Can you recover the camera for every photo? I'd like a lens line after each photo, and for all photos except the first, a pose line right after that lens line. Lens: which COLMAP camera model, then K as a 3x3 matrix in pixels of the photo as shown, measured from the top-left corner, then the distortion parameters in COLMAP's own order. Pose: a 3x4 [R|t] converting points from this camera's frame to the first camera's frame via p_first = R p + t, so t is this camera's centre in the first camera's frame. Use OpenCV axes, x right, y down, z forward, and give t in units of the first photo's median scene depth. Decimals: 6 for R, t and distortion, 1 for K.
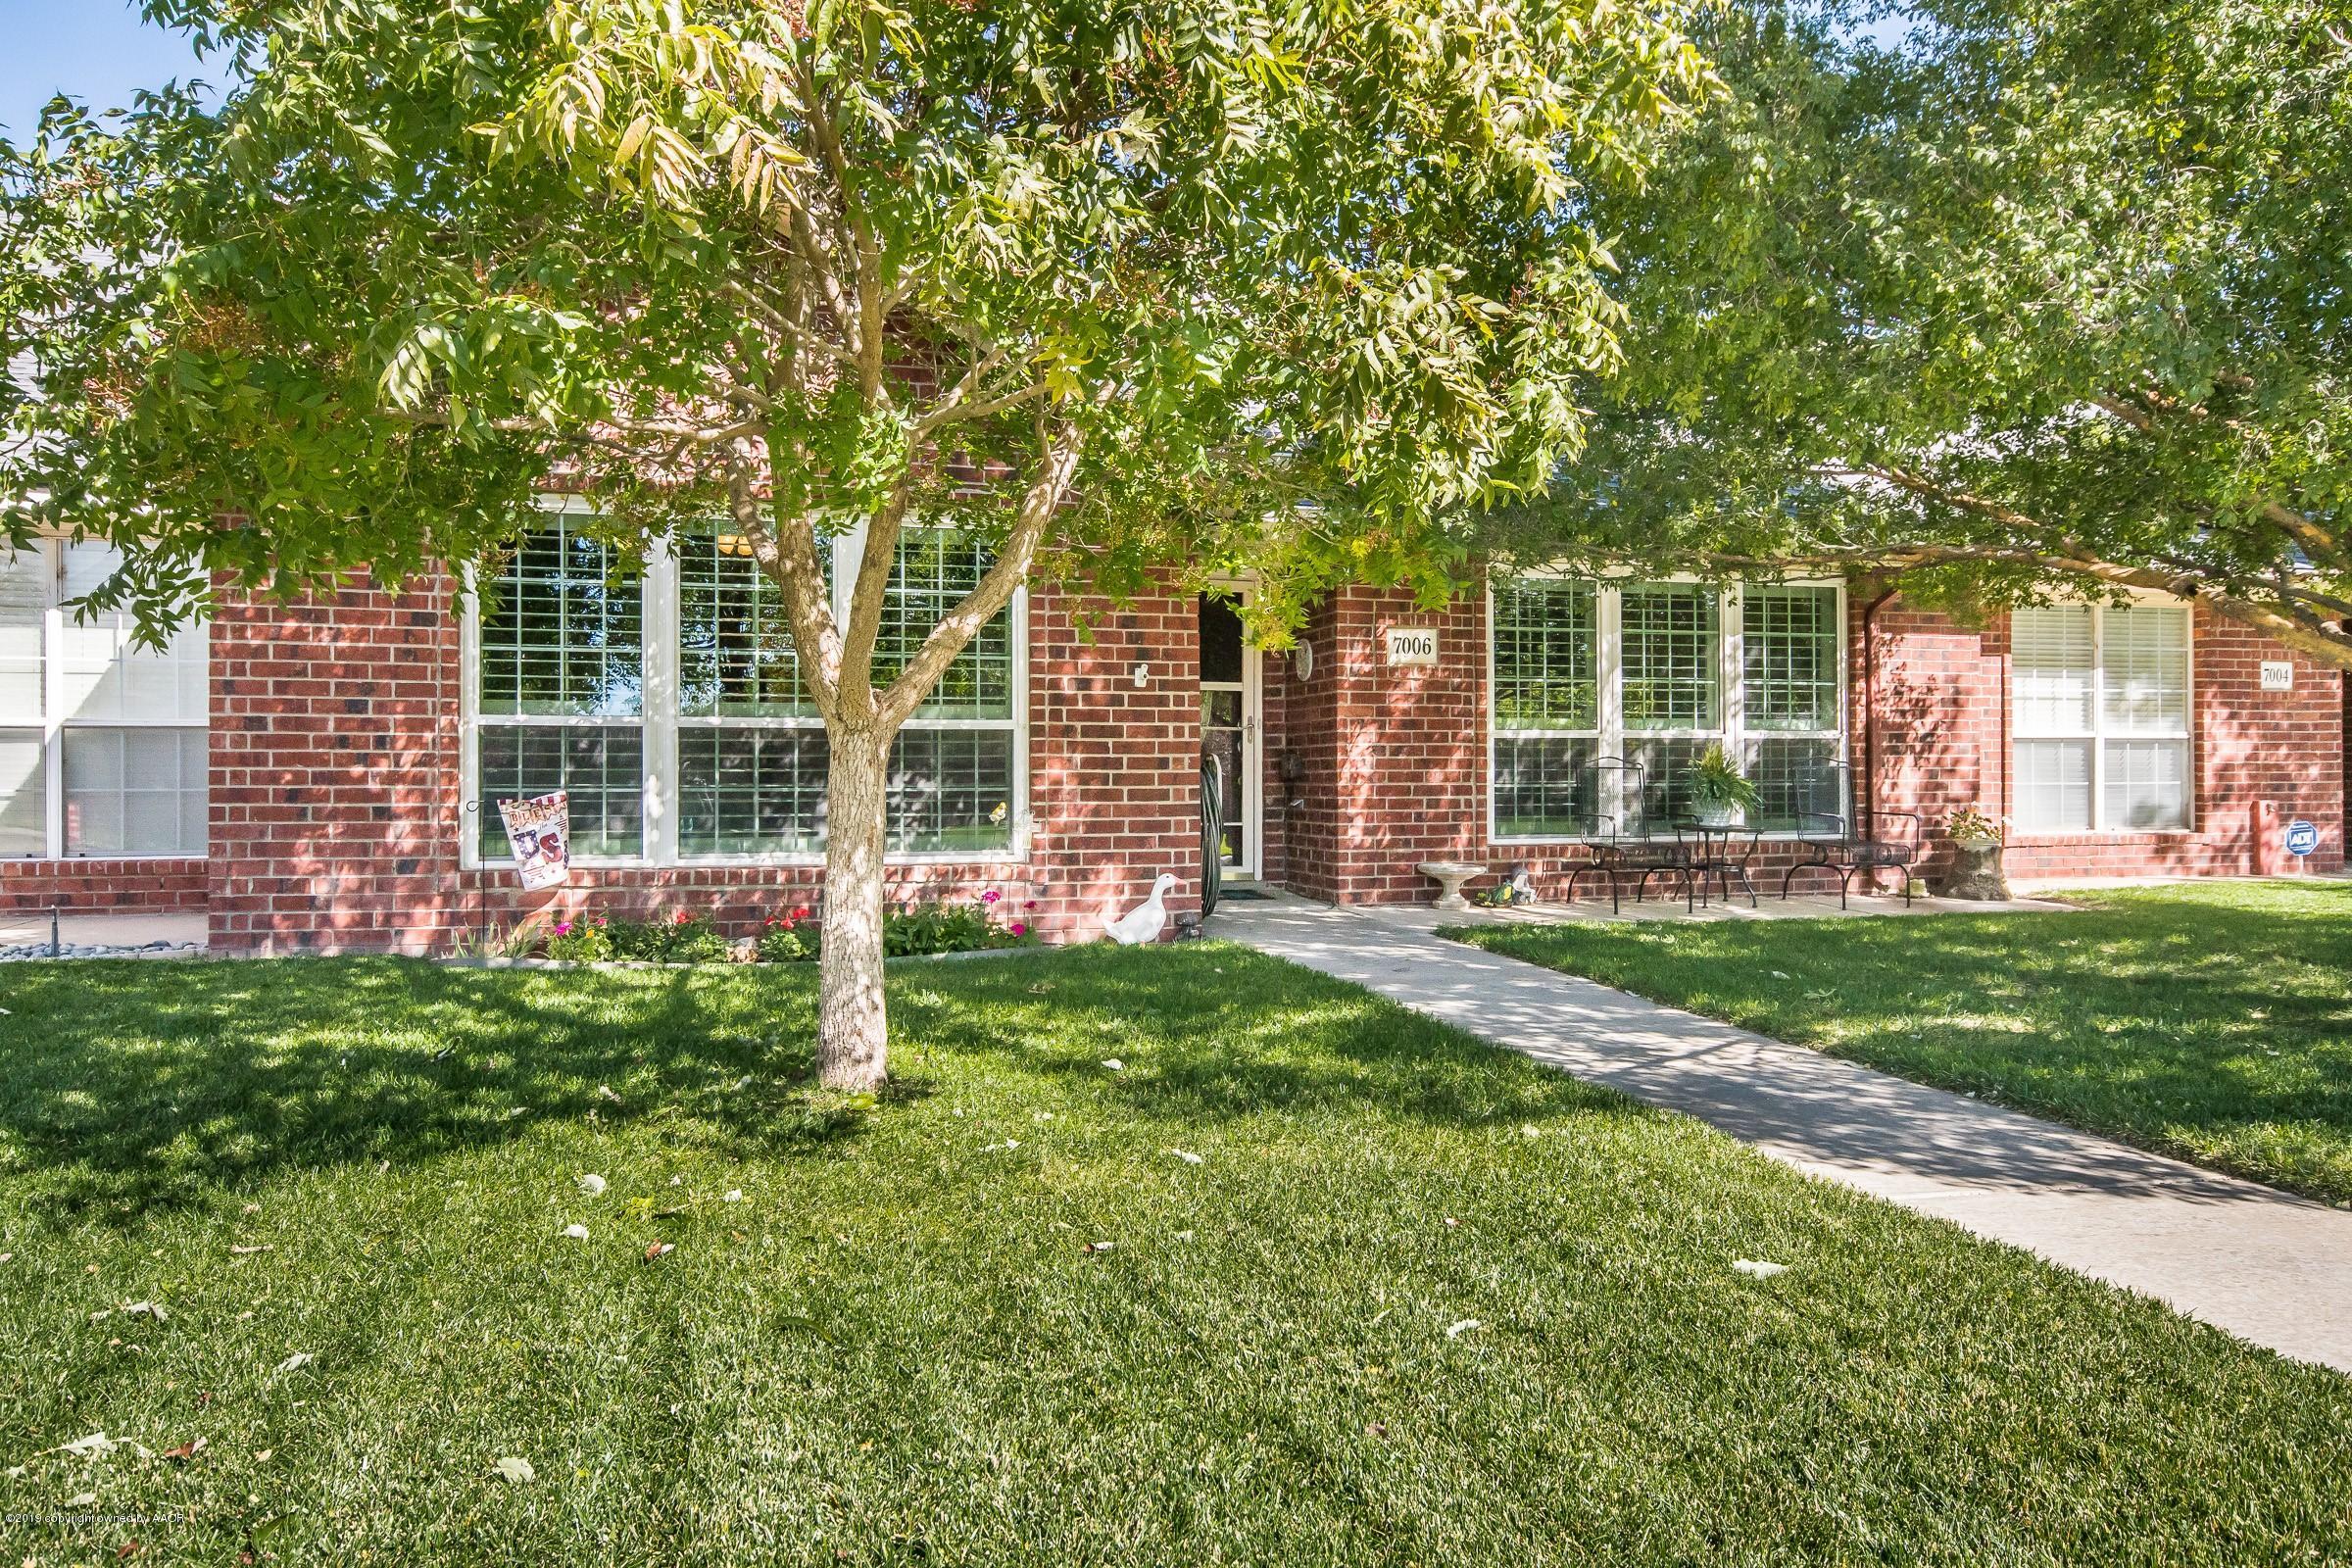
lens RADIAL K [[1225.7, 0, 1176.0], [0, 1225.7, 784.0], [0, 0, 1]] dist [-0.001137, 0.000086]
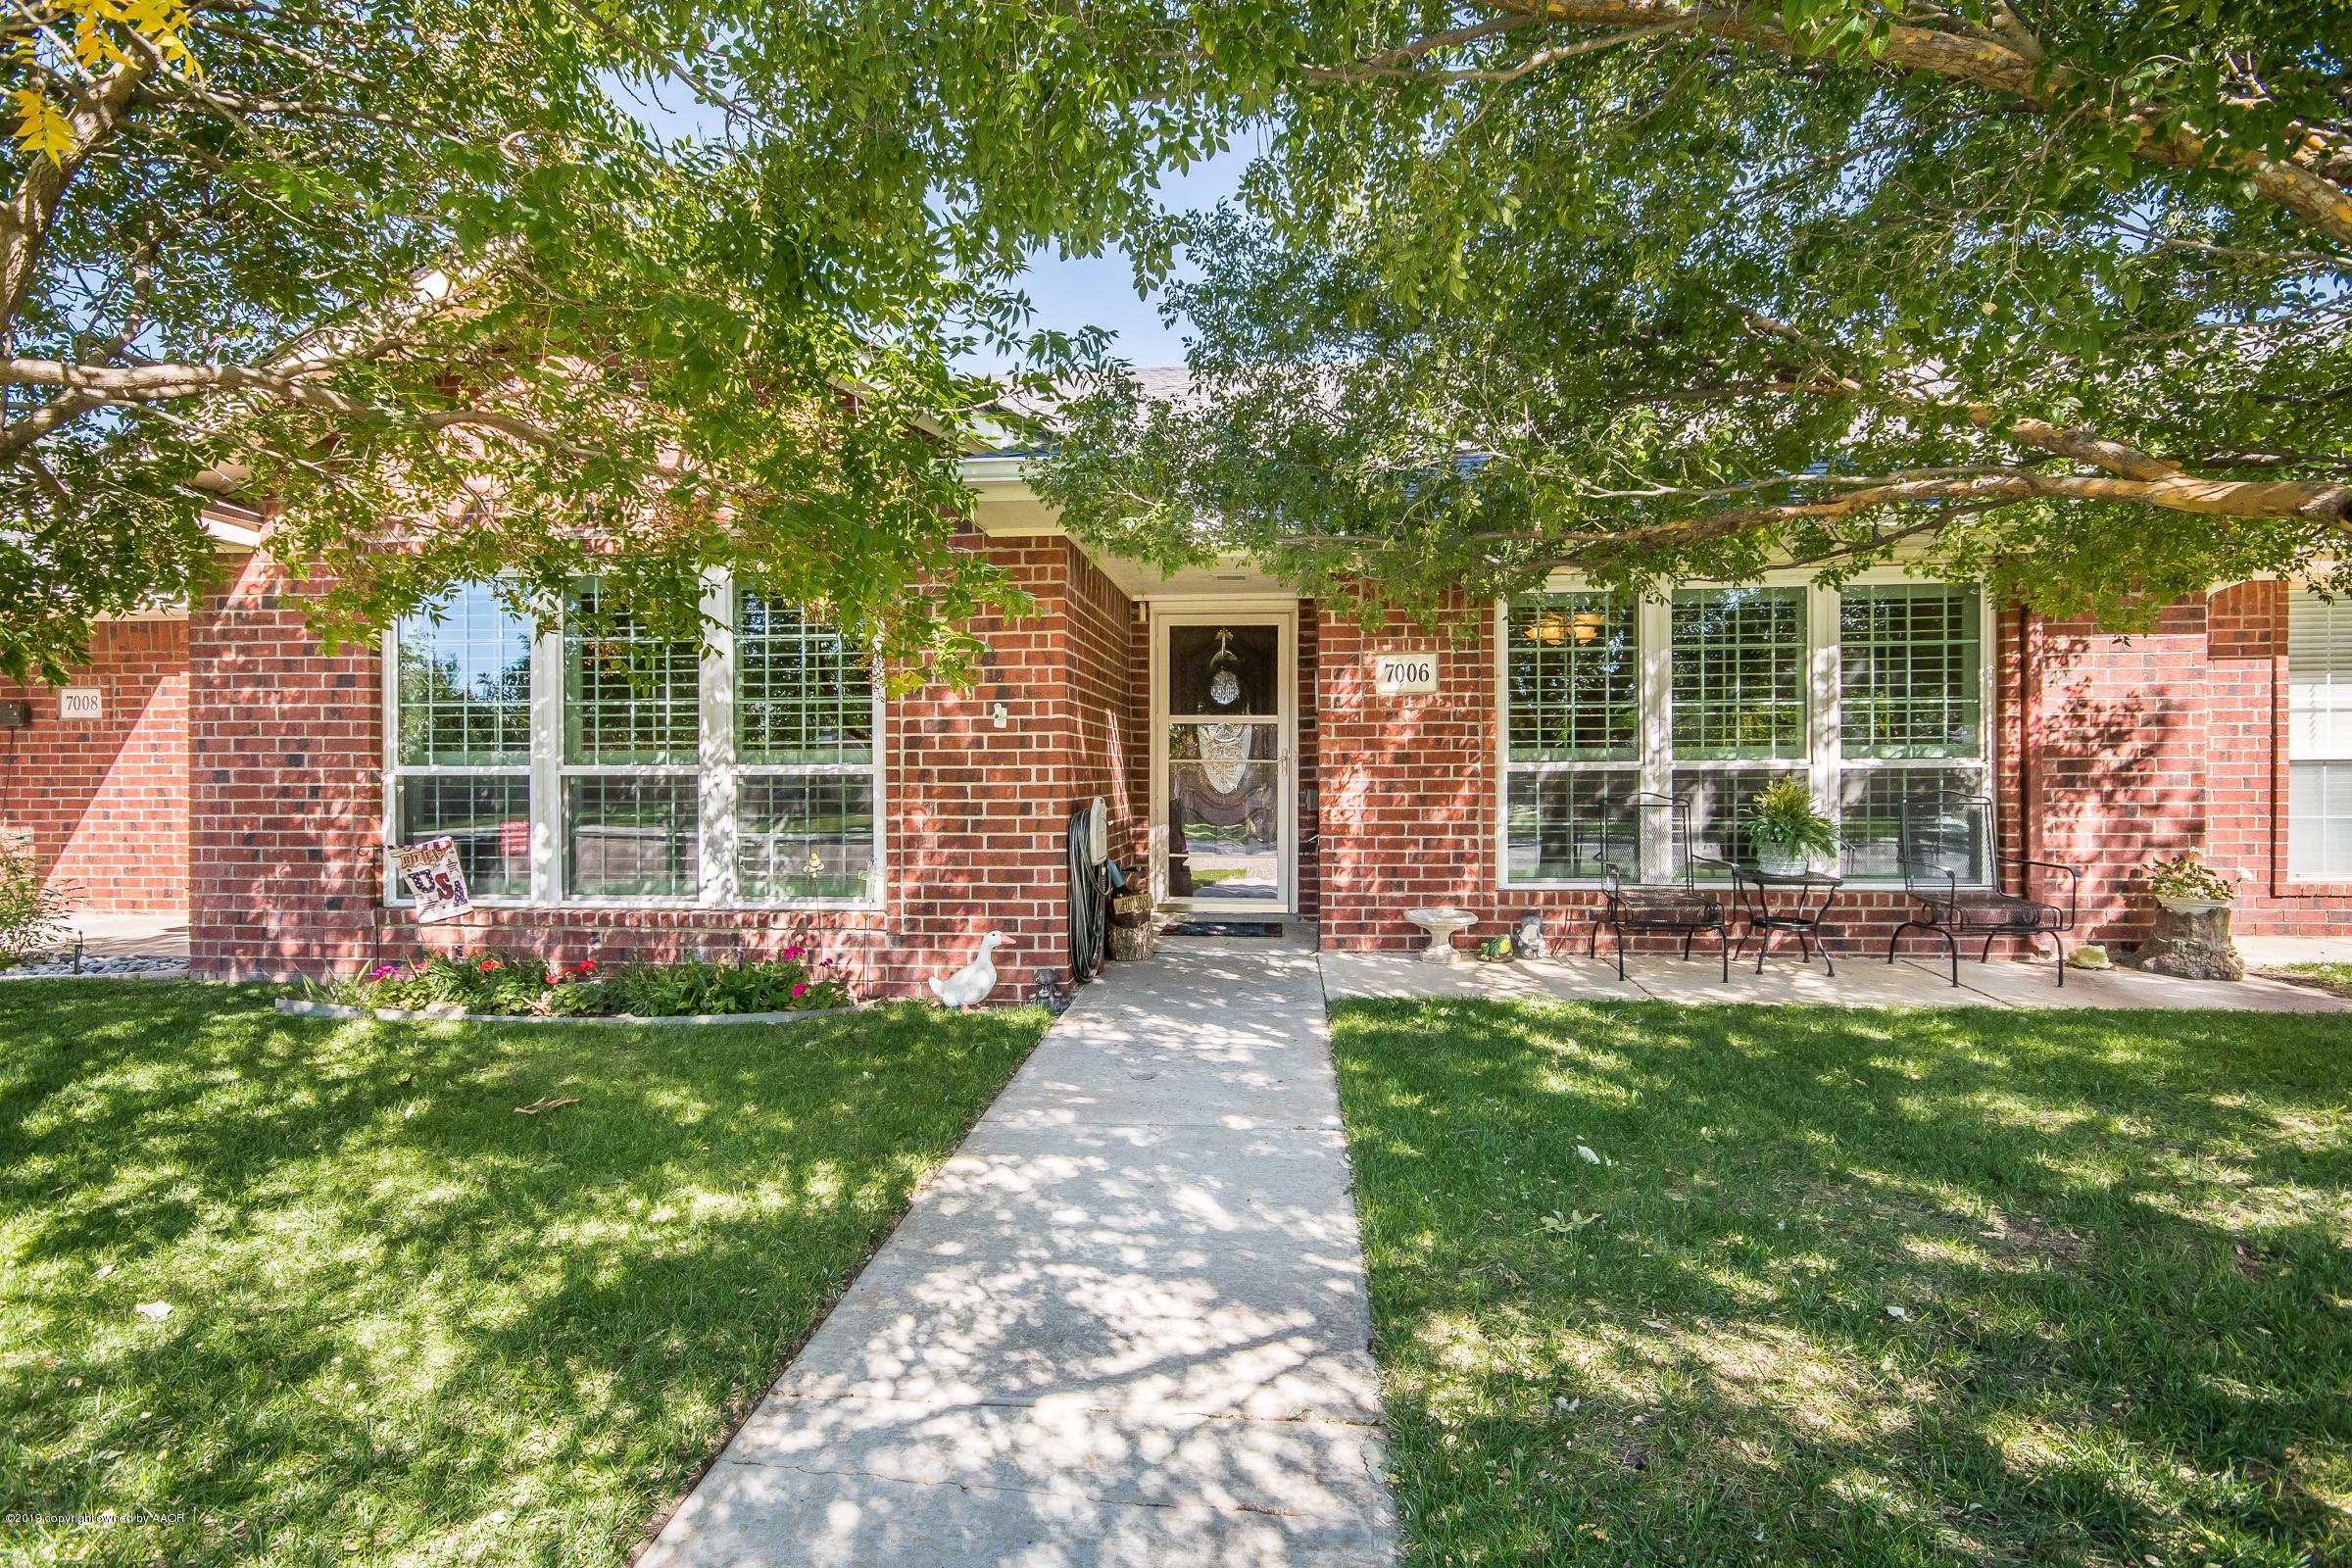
lens RADIAL K [[980.1, 0, 1176.4], [0, 980.1, 799.0], [0, 0, 1]] dist [0.003995, 0.000089]
pose [[0.957504, 0.001187, -0.288417, 0.240949], [-0.000115, 0.999993, 0.003731, -0.020674], [0.288420, -0.003539, 0.957498, 0.241652]]
